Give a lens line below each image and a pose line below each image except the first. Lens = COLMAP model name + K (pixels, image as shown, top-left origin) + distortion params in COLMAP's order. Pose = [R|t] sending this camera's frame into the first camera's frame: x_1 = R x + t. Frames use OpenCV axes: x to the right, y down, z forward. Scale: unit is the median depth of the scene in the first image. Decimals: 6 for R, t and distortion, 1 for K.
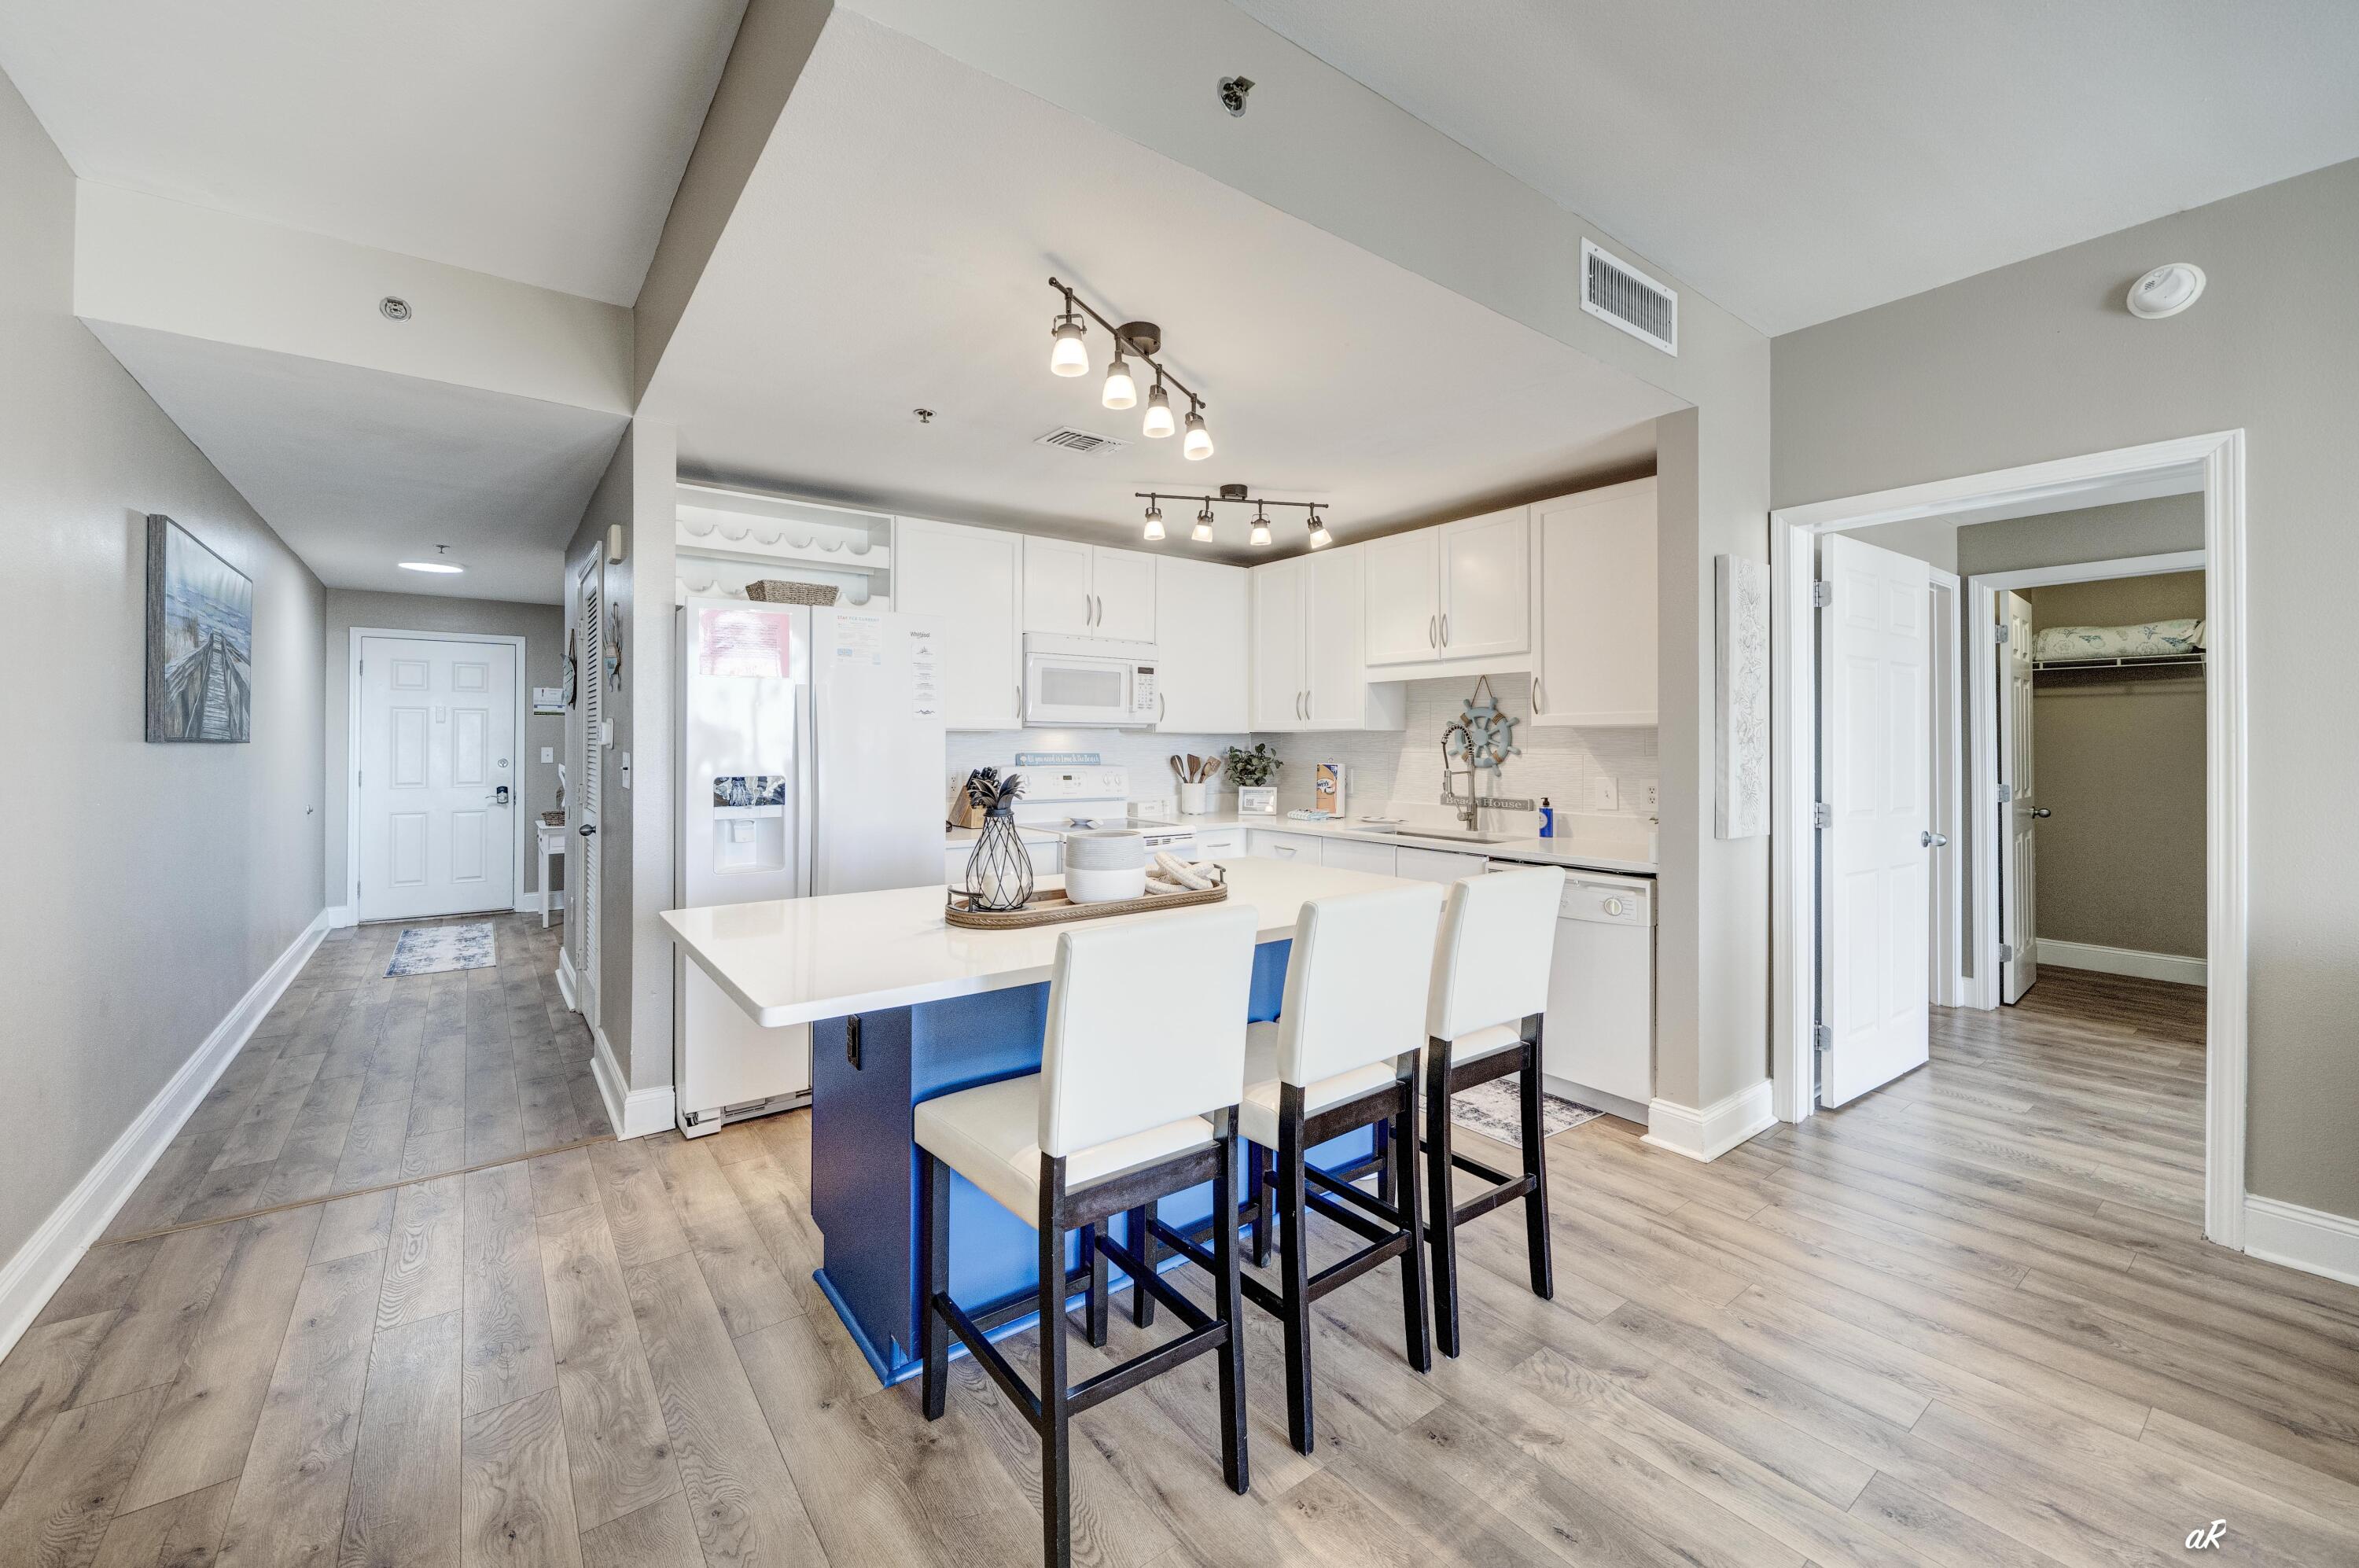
lens RADIAL K [[1042.4, 0, 1179.8], [0, 1042.4, 747.7], [0, 0, 1]] dist [0.004472, 0.000284]
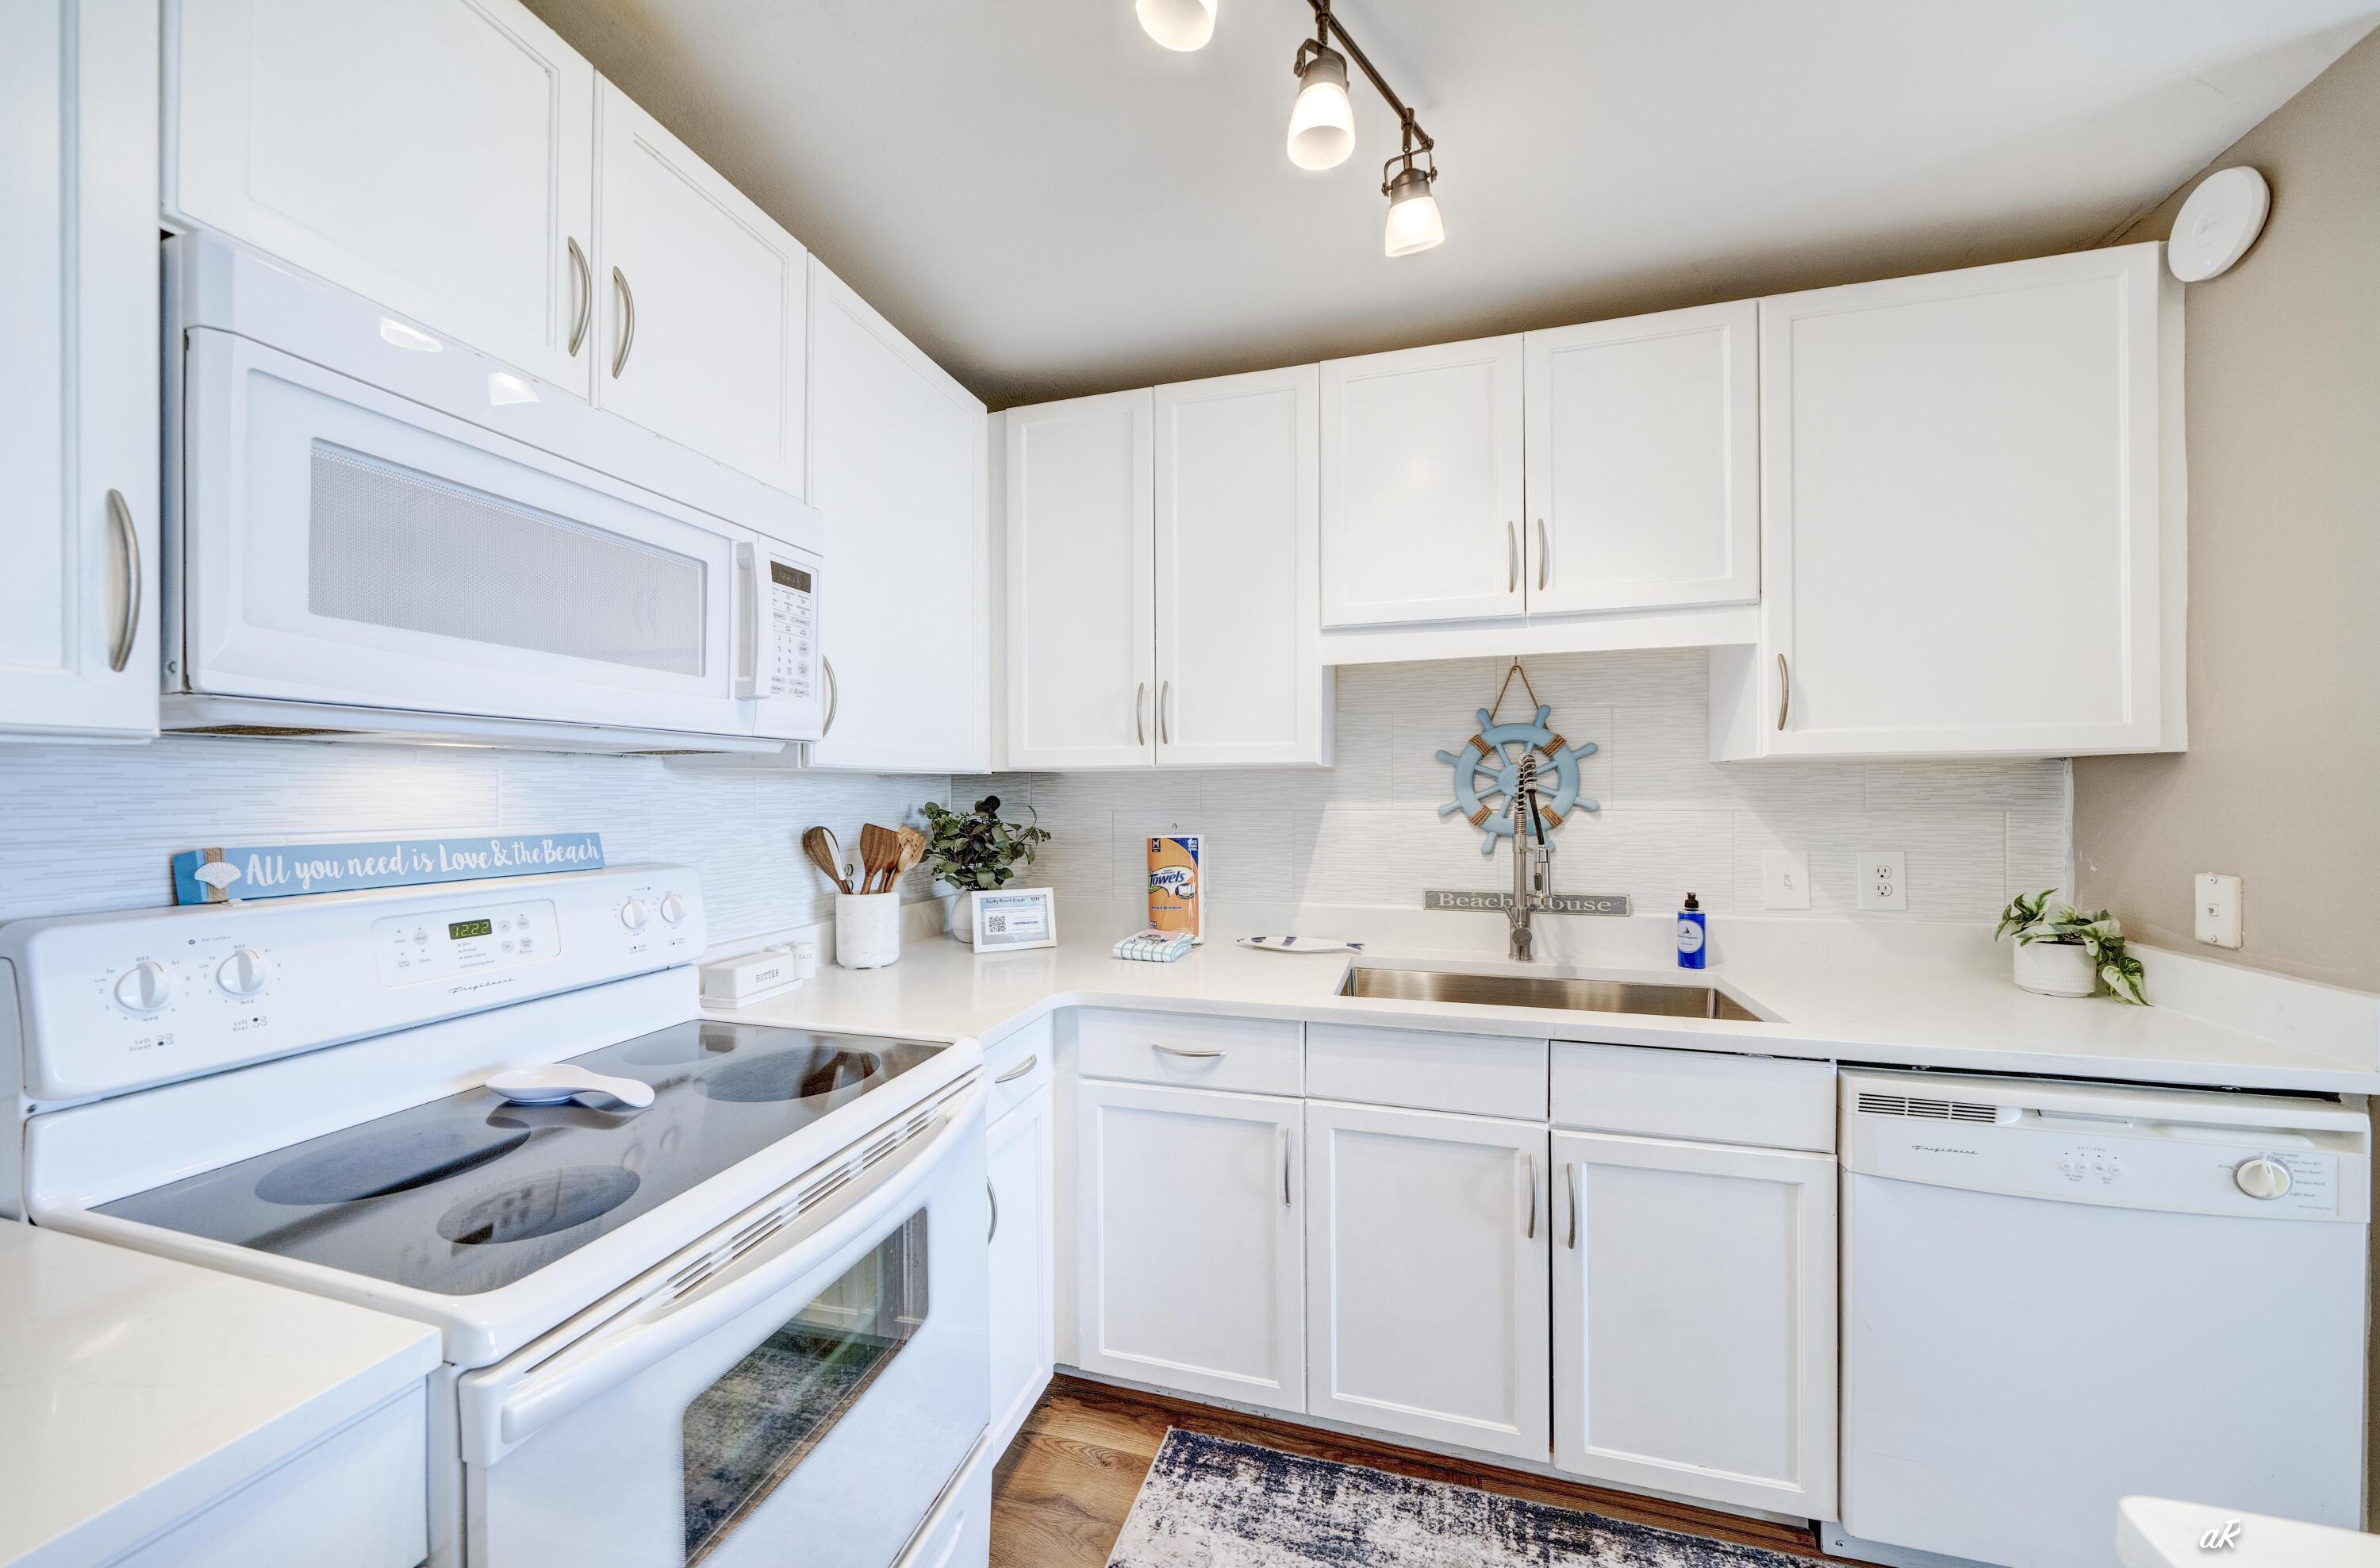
lens RADIAL K [[809.0, 0, 1197.1], [0, 809.0, 794.3], [0, 0, 1]] dist [0.000167, 0.000092]
pose [[0.791683, -0.009823, 0.610853, -0.086721], [0.010825, 0.999939, 0.002050, -0.004913], [-0.610836, 0.004989, 0.791741, 0.720007]]
